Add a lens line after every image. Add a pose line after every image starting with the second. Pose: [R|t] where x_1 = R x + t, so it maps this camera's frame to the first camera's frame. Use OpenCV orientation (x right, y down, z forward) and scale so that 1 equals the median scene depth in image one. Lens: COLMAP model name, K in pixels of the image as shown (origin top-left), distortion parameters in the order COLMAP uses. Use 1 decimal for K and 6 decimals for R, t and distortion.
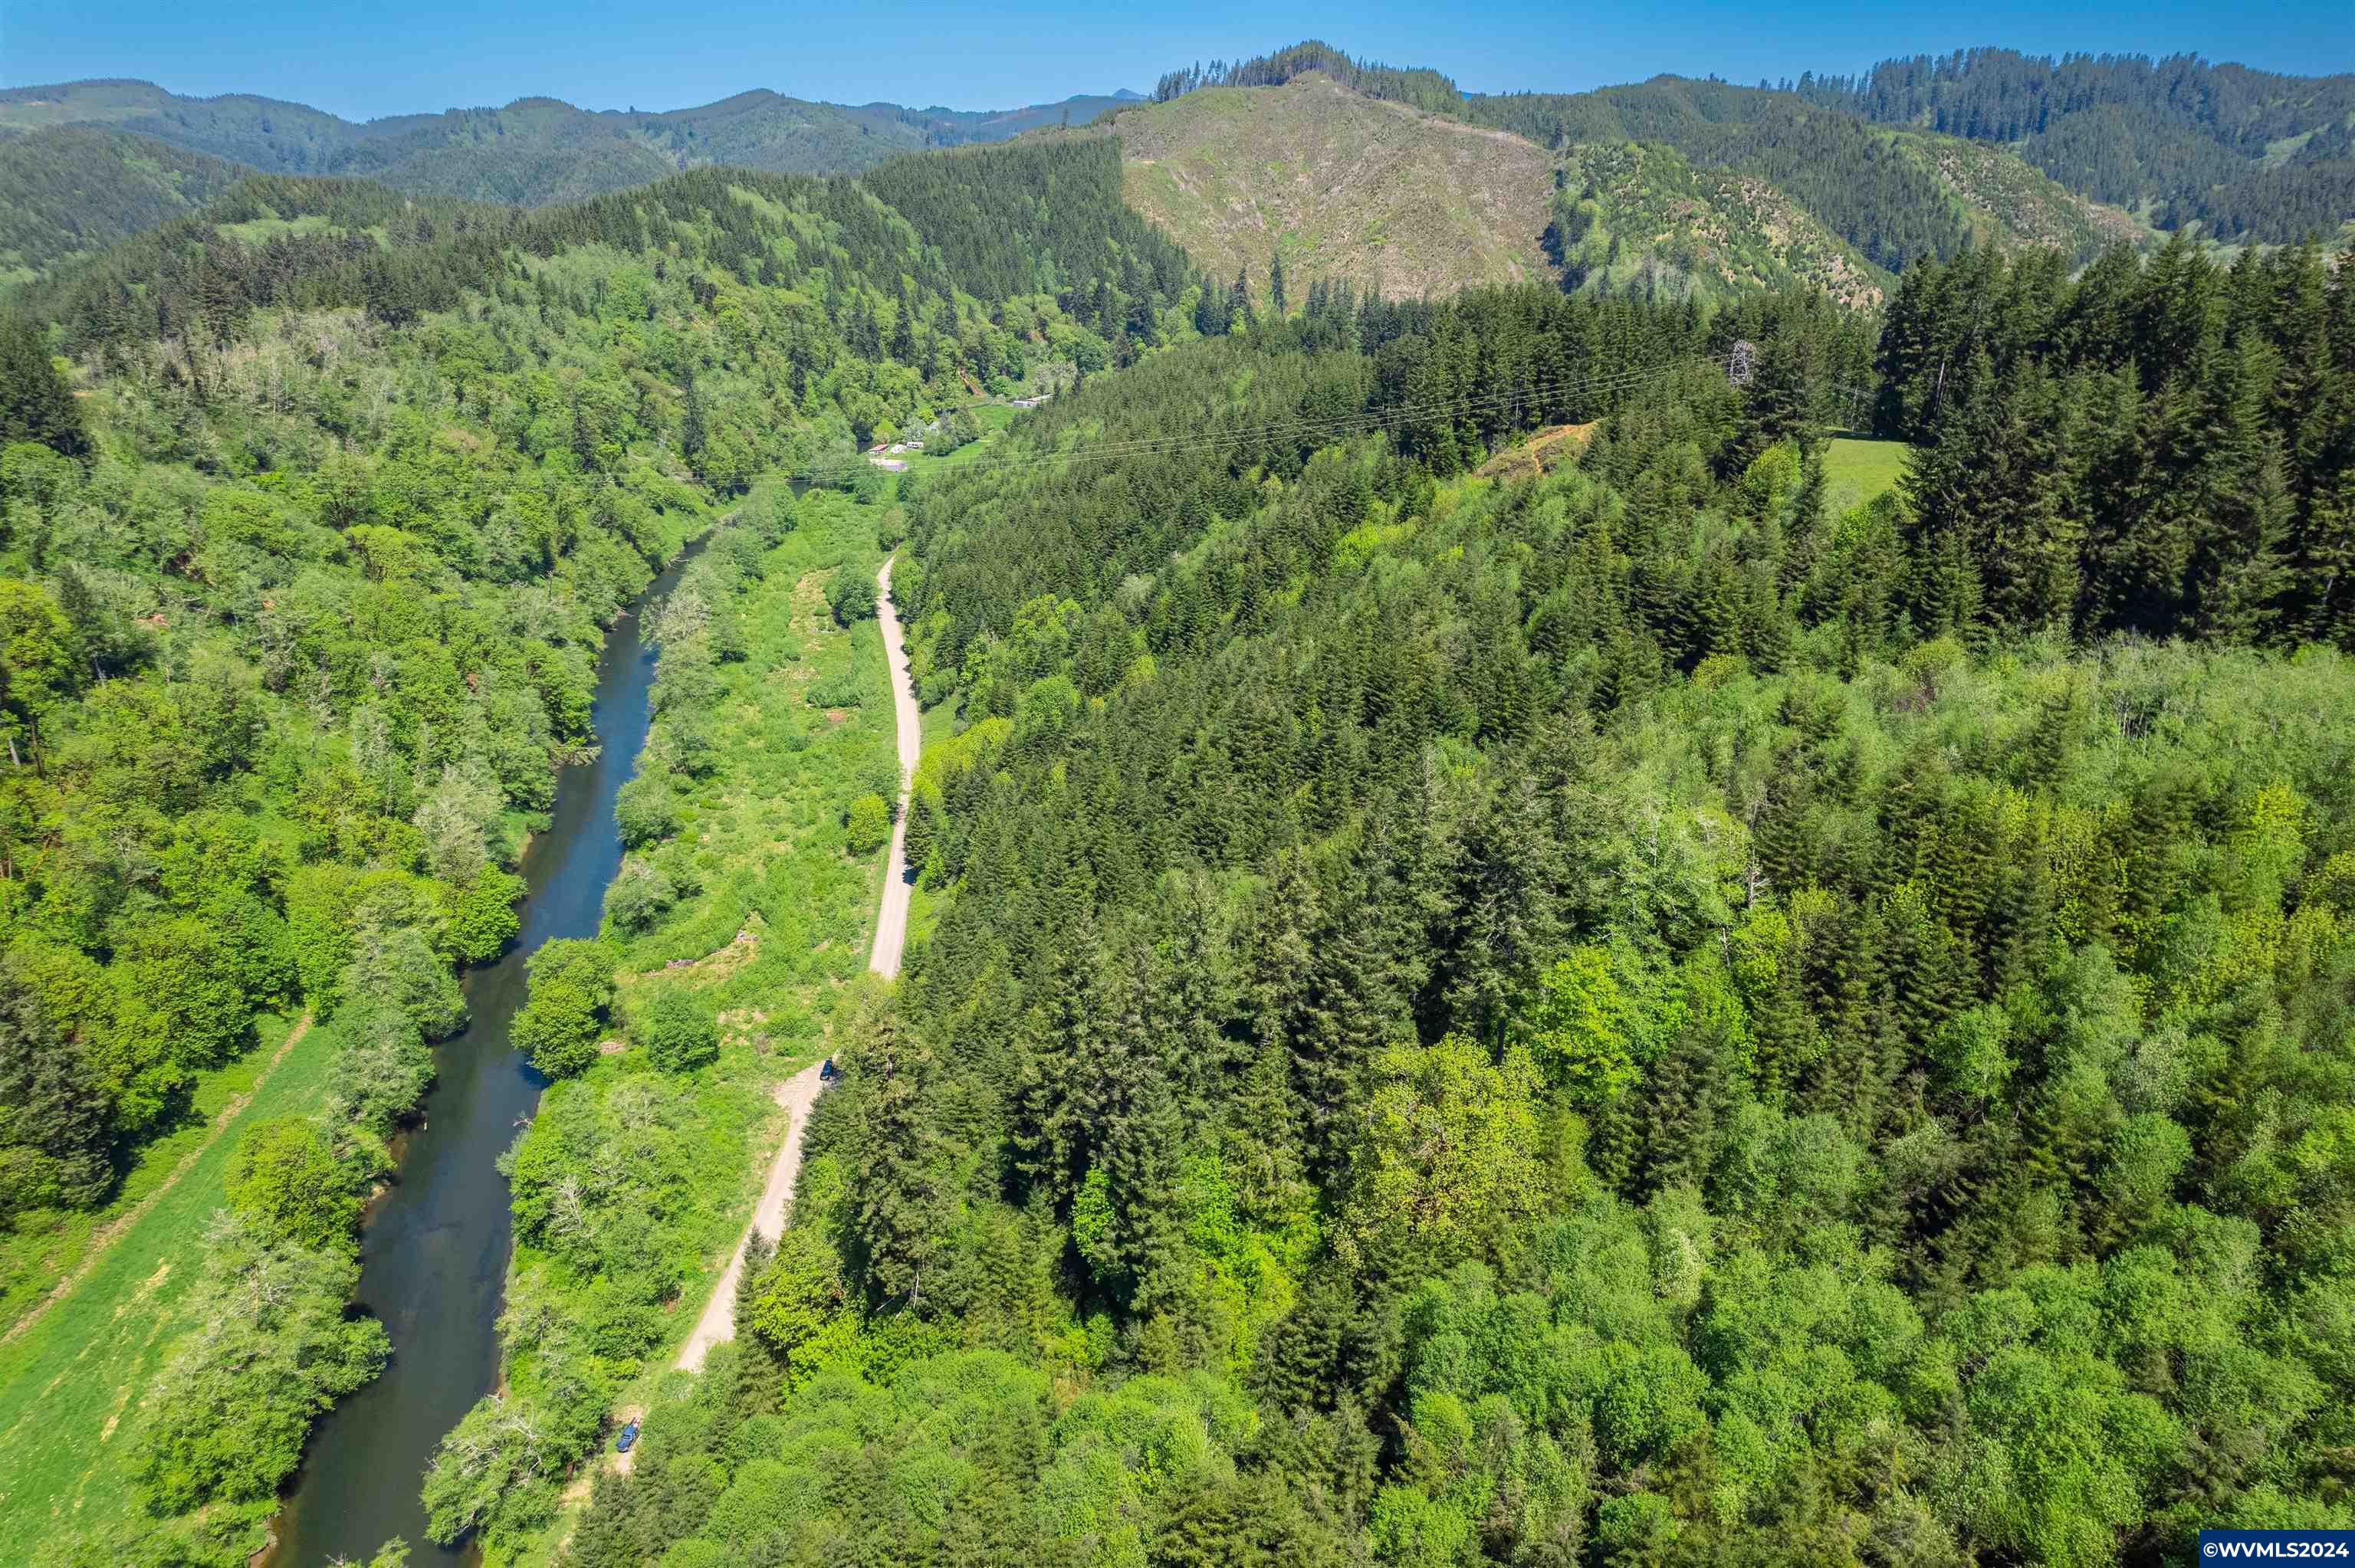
lens RADIAL K [[1499.4, 0, 1189.6], [0, 1499.4, 785.4], [0, 0, 1]] dist [-0.075645, 0.069358]
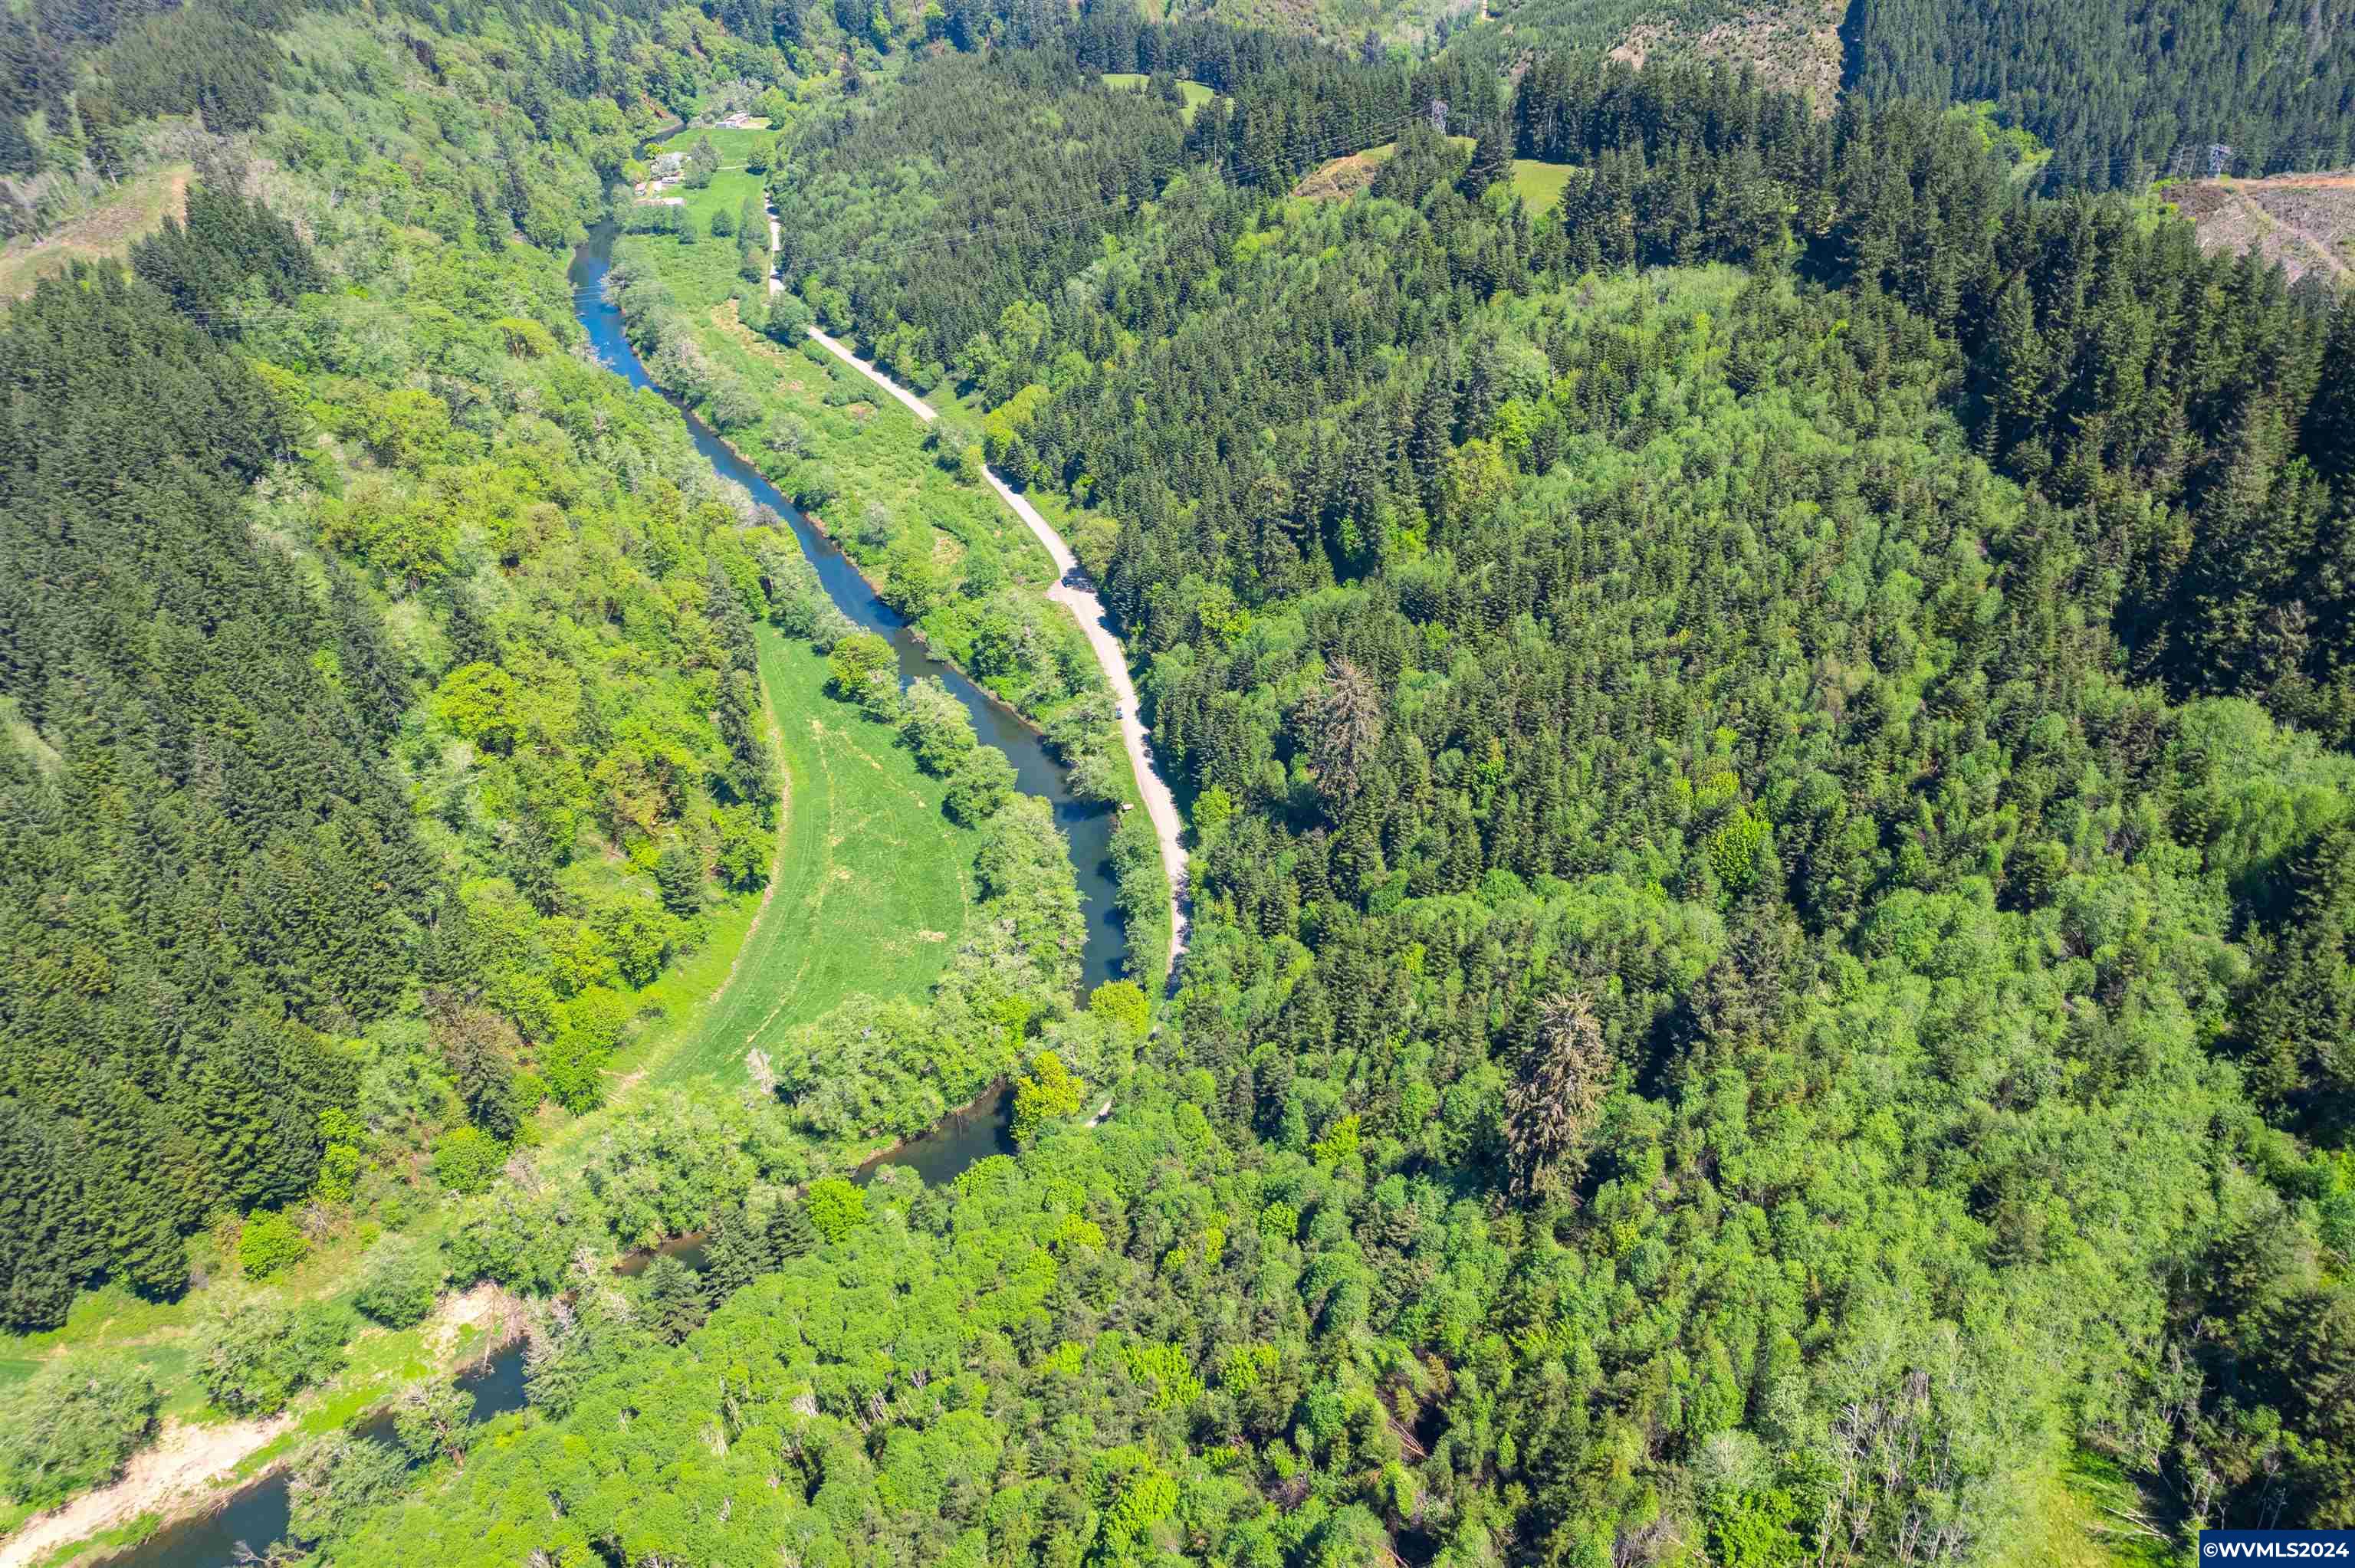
lens RADIAL K [[1662.8, 0, 1312.8], [0, 1662.8, 735.4], [0, 0, 1]] dist [-0.072328, 0.069566]
pose [[0.921542, -0.217544, 0.321612, -0.265270], [0.160009, 0.967475, 0.195930, 0.009415], [-0.353776, -0.129097, 0.926378, -0.407954]]
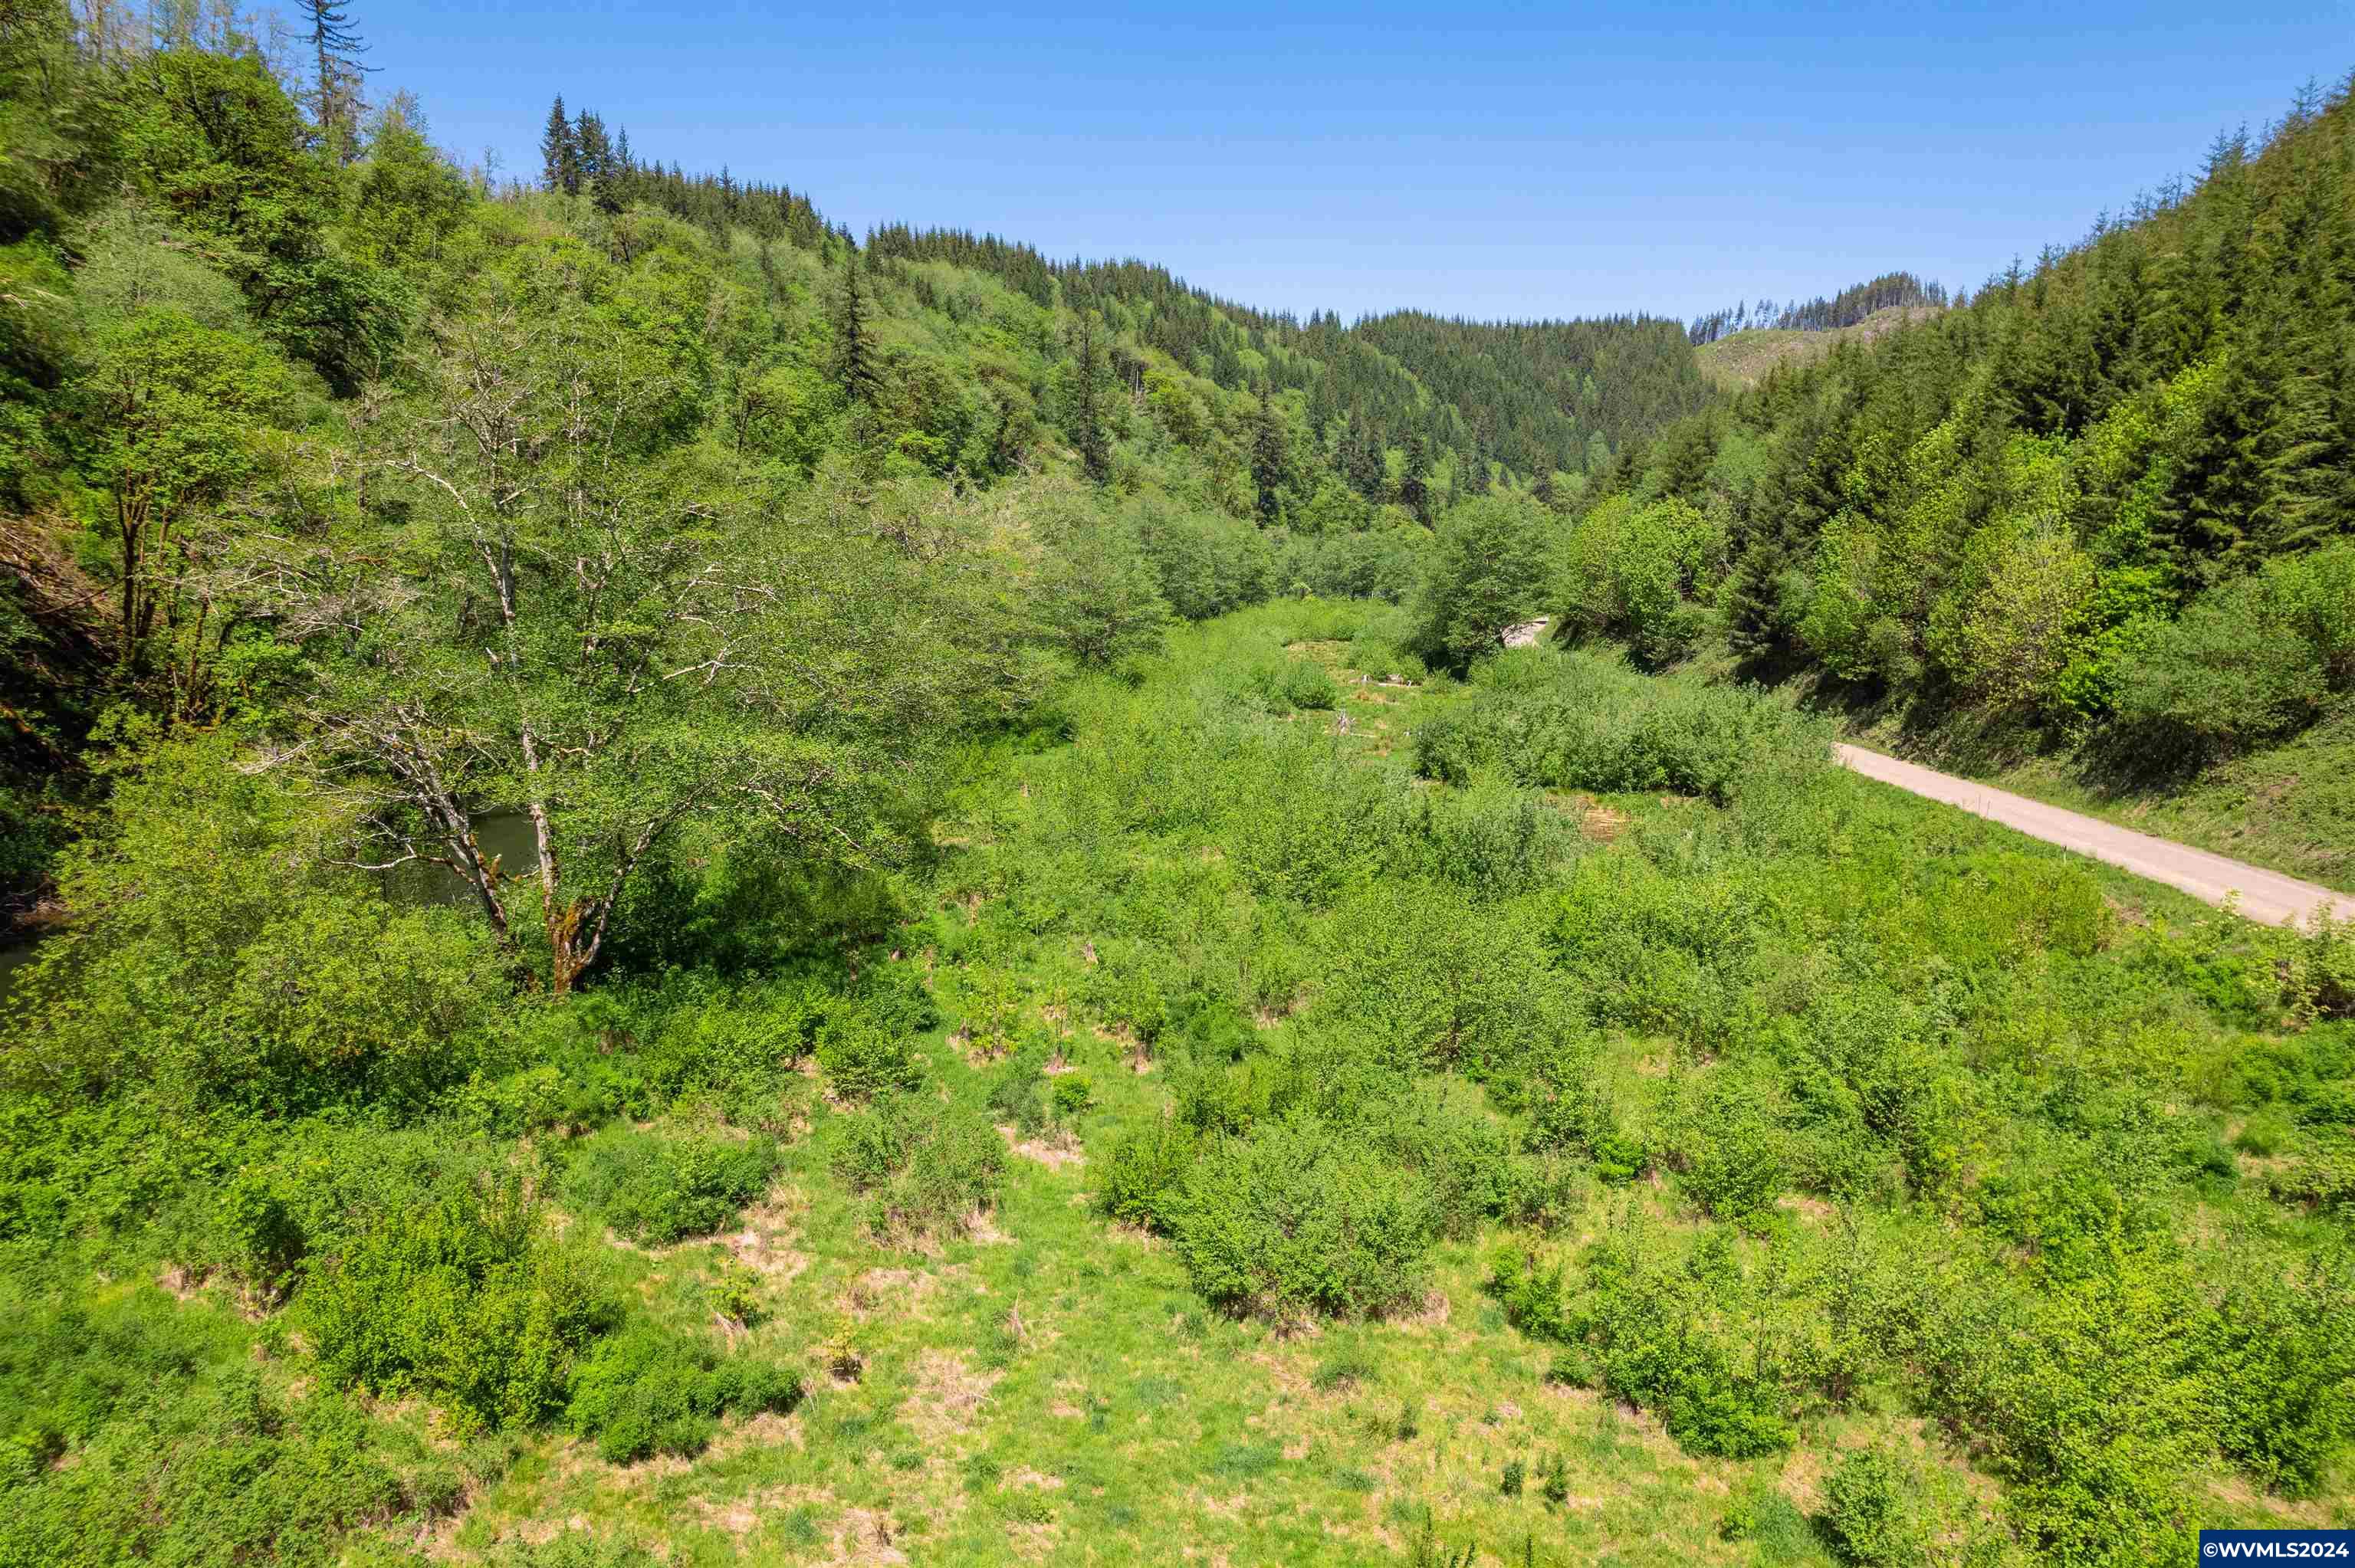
lens RADIAL K [[1499.4, 0, 1189.6], [0, 1499.4, 785.4], [0, 0, 1]] dist [-0.075645, 0.069358]
pose [[0.966608, 0.045466, -0.252192, -0.155280], [-0.109942, 0.962538, -0.247857, 0.001508], [0.231476, 0.267307, 0.935396, 0.528026]]
